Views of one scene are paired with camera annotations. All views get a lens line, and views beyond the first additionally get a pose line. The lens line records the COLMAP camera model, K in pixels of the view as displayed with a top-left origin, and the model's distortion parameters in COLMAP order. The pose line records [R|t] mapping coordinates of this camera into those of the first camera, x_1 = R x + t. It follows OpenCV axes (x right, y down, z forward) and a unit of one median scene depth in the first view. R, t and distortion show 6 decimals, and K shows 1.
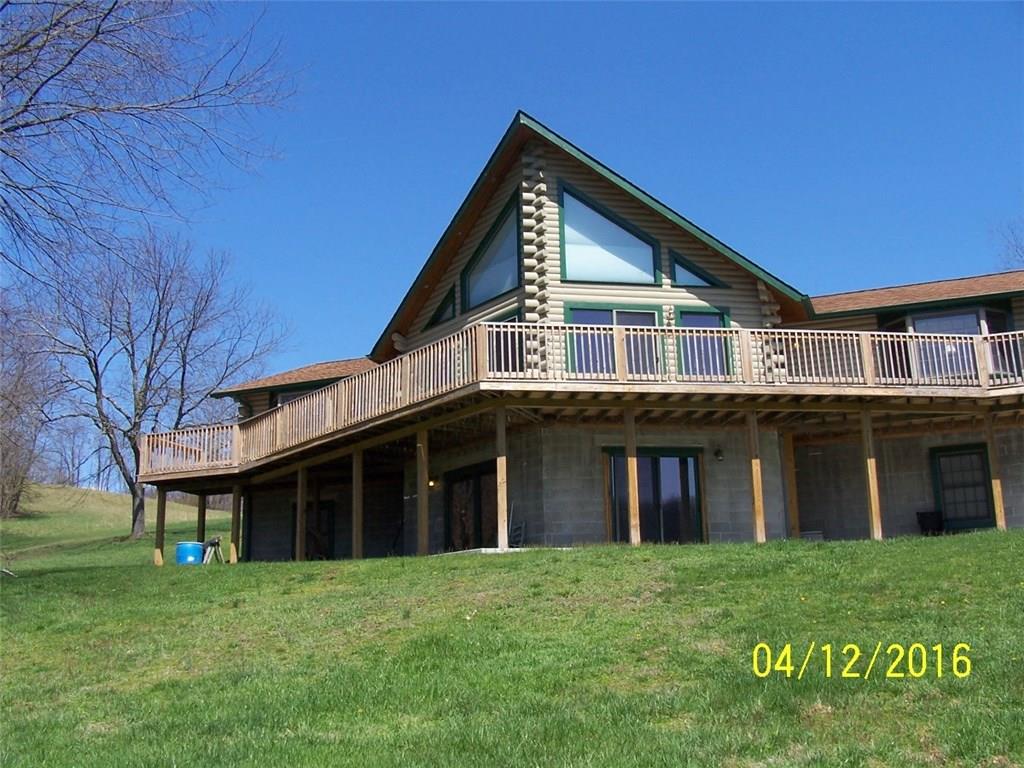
lens RADIAL K [[1073.1, 0, 512.0], [0, 1073.1, 384.0], [0, 0, 1]] dist [-0.121207, 0.020739]
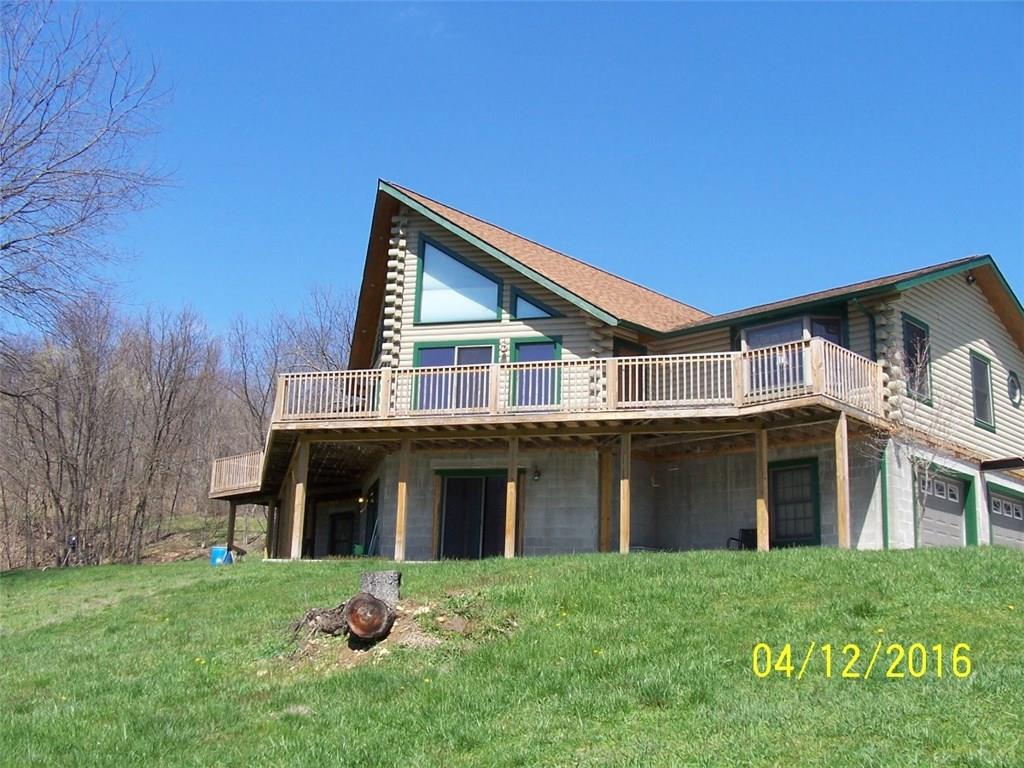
lens RADIAL K [[1073.1, 0, 512.0], [0, 1073.1, 384.0], [0, 0, 1]] dist [-0.121207, 0.020739]
pose [[0.906844, -0.052294, -0.418211, 0.606925], [0.056213, 0.998414, -0.002953, -0.023176], [0.417702, -0.020831, 0.908345, 0.003870]]
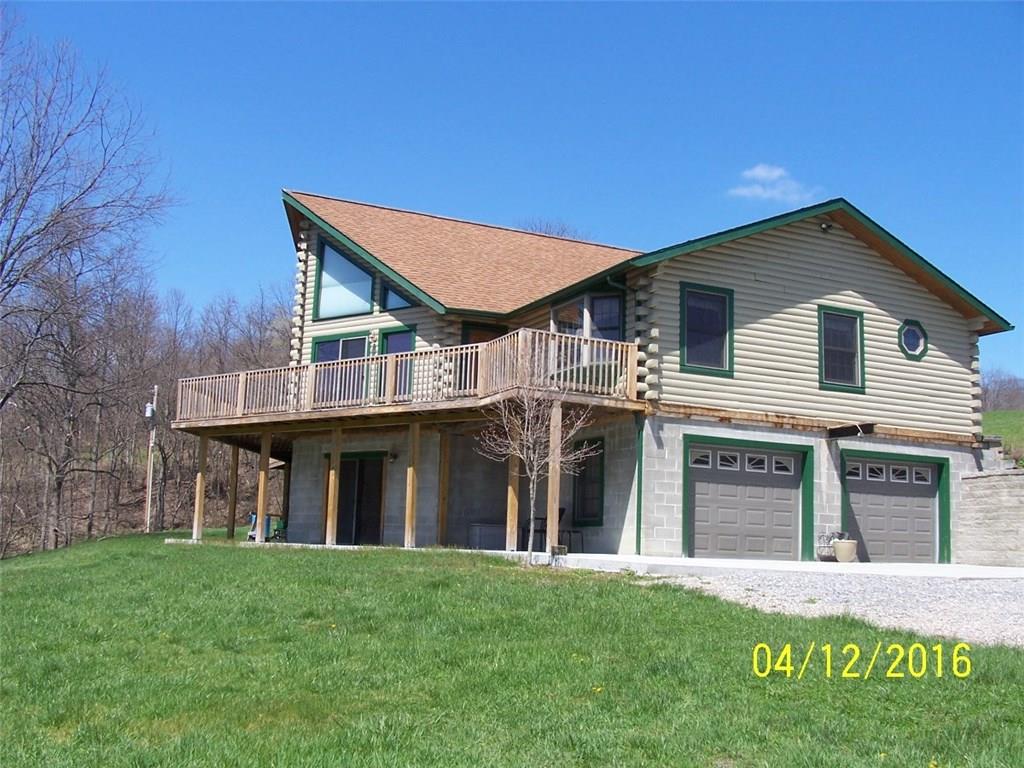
lens RADIAL K [[1073.1, 0, 512.0], [0, 1073.1, 384.0], [0, 0, 1]] dist [-0.121207, 0.020739]
pose [[0.709191, -0.067844, -0.701745, 1.069586], [0.133834, 0.990215, 0.039520, -0.040394], [0.692197, -0.121944, 0.711332, 0.258378]]
